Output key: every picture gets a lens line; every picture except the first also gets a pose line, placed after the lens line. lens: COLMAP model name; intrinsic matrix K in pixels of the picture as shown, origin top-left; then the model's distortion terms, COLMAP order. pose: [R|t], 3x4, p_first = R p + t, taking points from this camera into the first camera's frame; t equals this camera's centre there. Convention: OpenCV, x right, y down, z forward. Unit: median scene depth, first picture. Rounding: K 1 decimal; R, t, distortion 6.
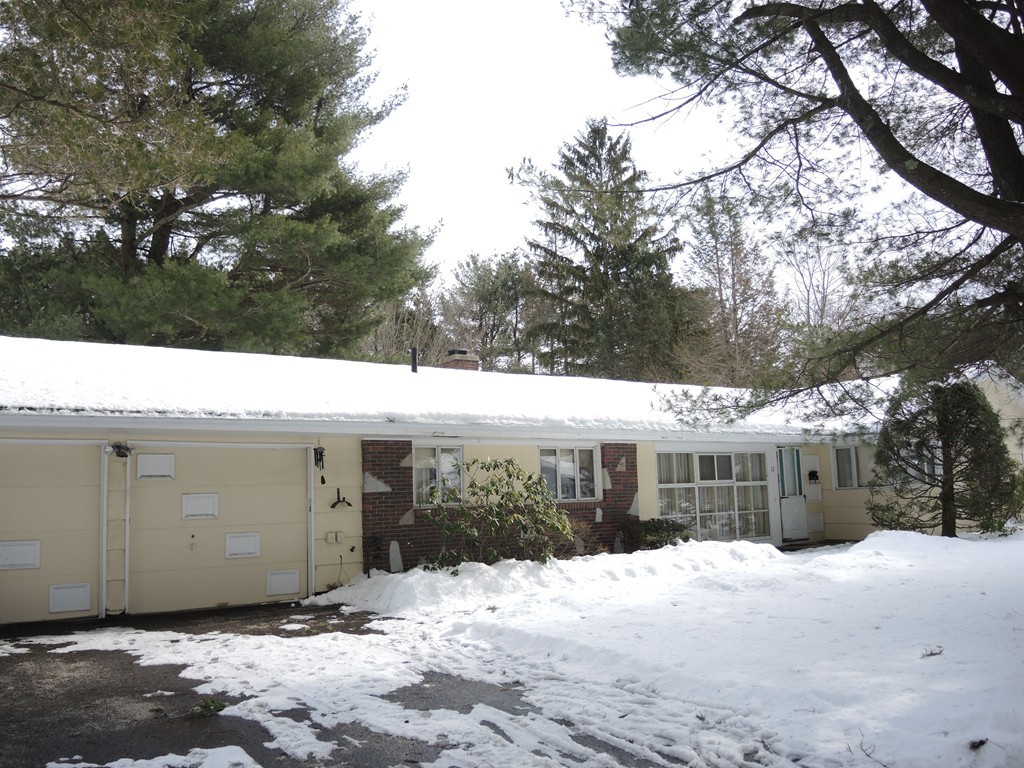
lens RADIAL K [[855.2, 0, 507.9], [0, 855.2, 388.5], [0, 0, 1]] dist [-0.025052, -0.076293]
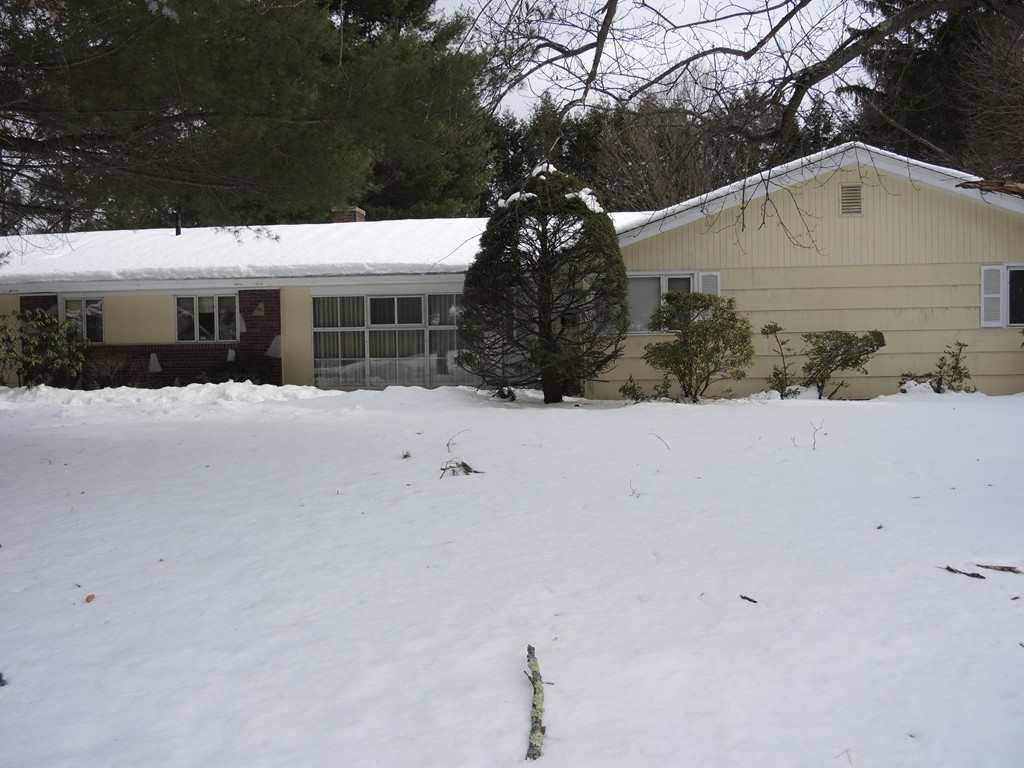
lens RADIAL K [[855.2, 0, 507.9], [0, 855.2, 388.5], [0, 0, 1]] dist [-0.025052, -0.076293]
pose [[0.735343, 0.056184, -0.675362, 1.440560], [0.074760, 0.983750, 0.163239, 0.047273], [0.673558, -0.170527, 0.719194, 0.566709]]
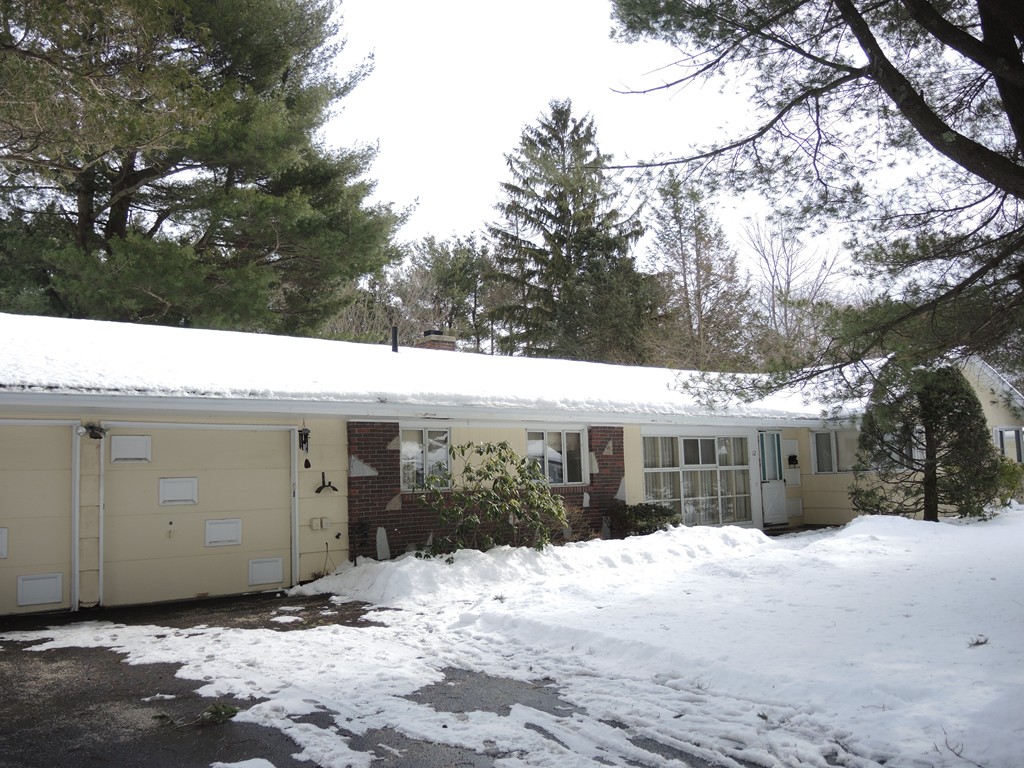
lens RADIAL K [[855.2, 0, 507.9], [0, 855.2, 388.5], [0, 0, 1]] dist [-0.025052, -0.076293]
pose [[0.998398, 0.005940, 0.056271, -0.049681], [-0.006943, 0.999820, 0.017642, 0.005602], [-0.056156, -0.018005, 0.998260, 0.042196]]
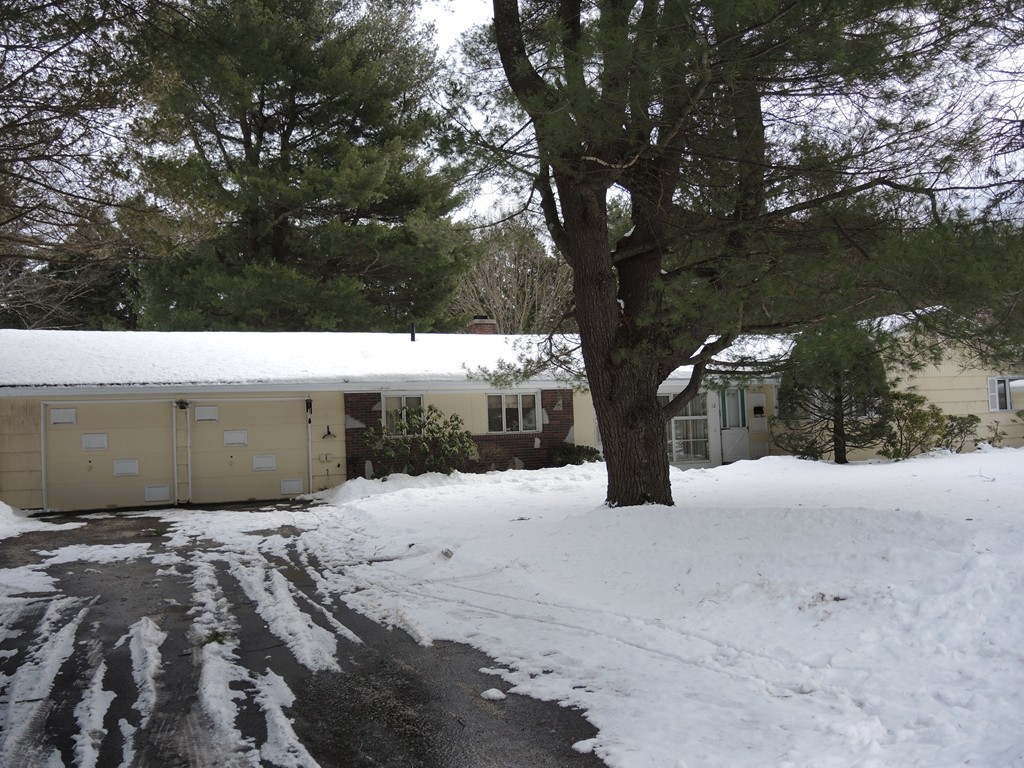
lens RADIAL K [[855.2, 0, 507.9], [0, 855.2, 388.5], [0, 0, 1]] dist [-0.025052, -0.076293]
pose [[0.969095, -0.020098, -0.245869, 0.509647], [0.039451, 0.996475, 0.074039, -0.050955], [0.243514, -0.081451, 0.966471, -0.400285]]
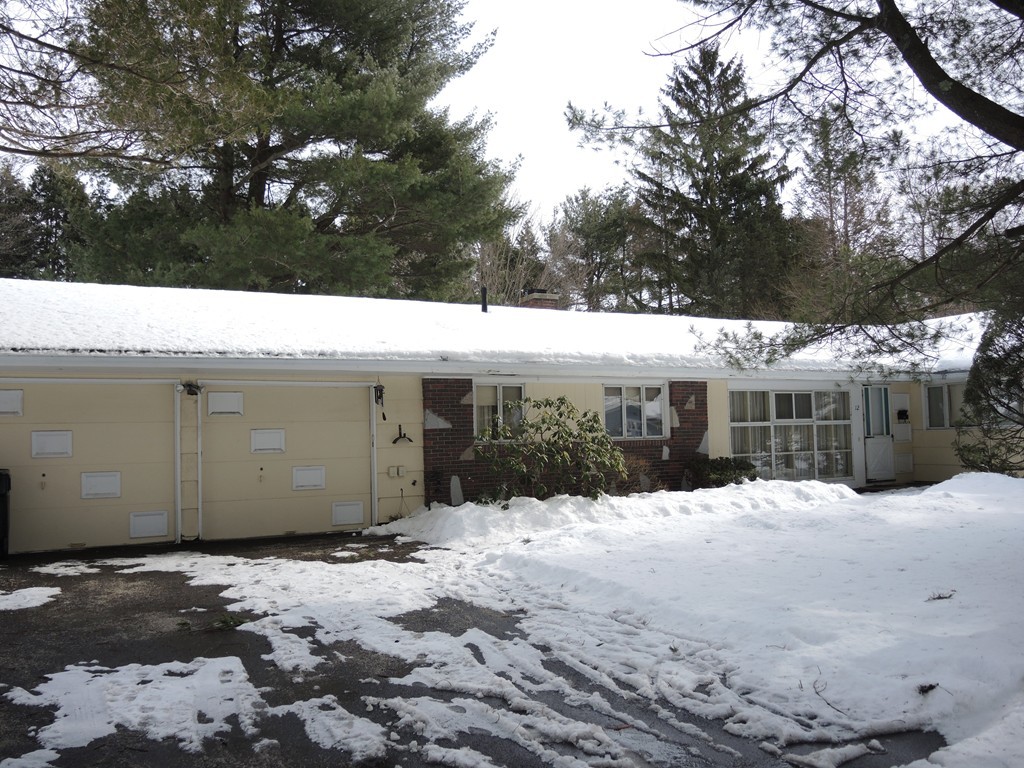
lens RADIAL K [[855.2, 0, 507.9], [0, 855.2, 388.5], [0, 0, 1]] dist [-0.025052, -0.076293]
pose [[0.990492, -0.000403, -0.137572, 0.078955], [0.010289, 0.997412, 0.071159, 0.000149], [0.137187, -0.071898, 0.987932, -0.007679]]
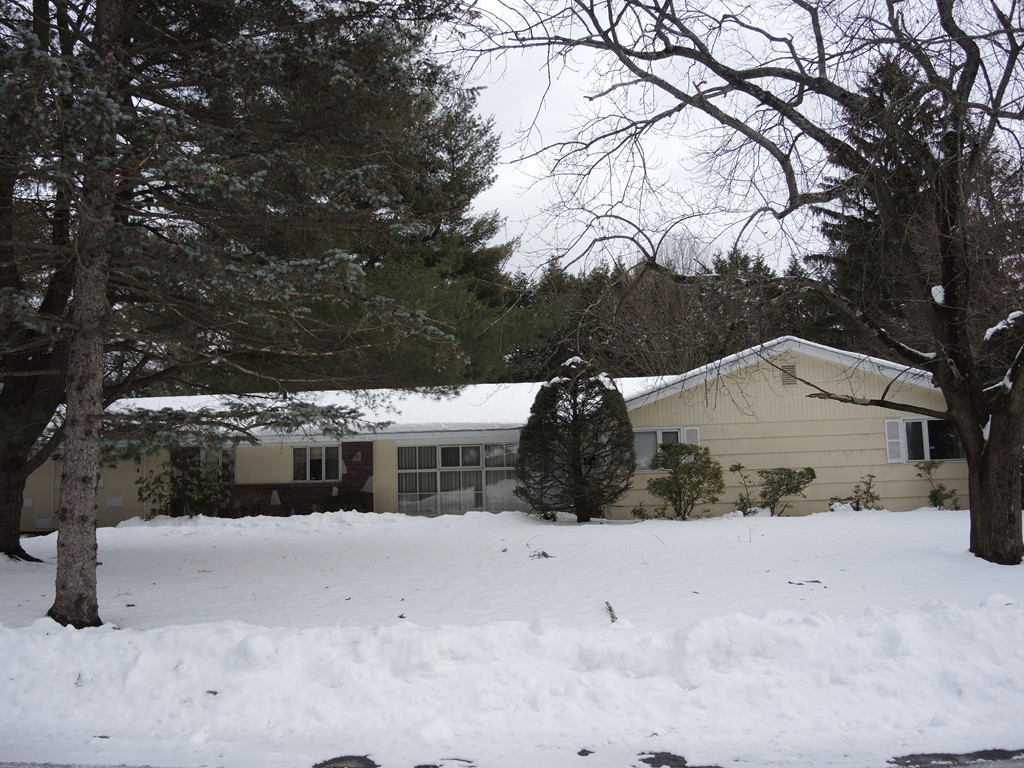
lens RADIAL K [[855.2, 0, 507.9], [0, 855.2, 388.5], [0, 0, 1]] dist [-0.025052, -0.076293]
pose [[0.733245, -0.059567, -0.677351, 1.706409], [0.087457, 0.996143, 0.007072, -0.015693], [0.674317, -0.064425, 0.735626, 0.173968]]
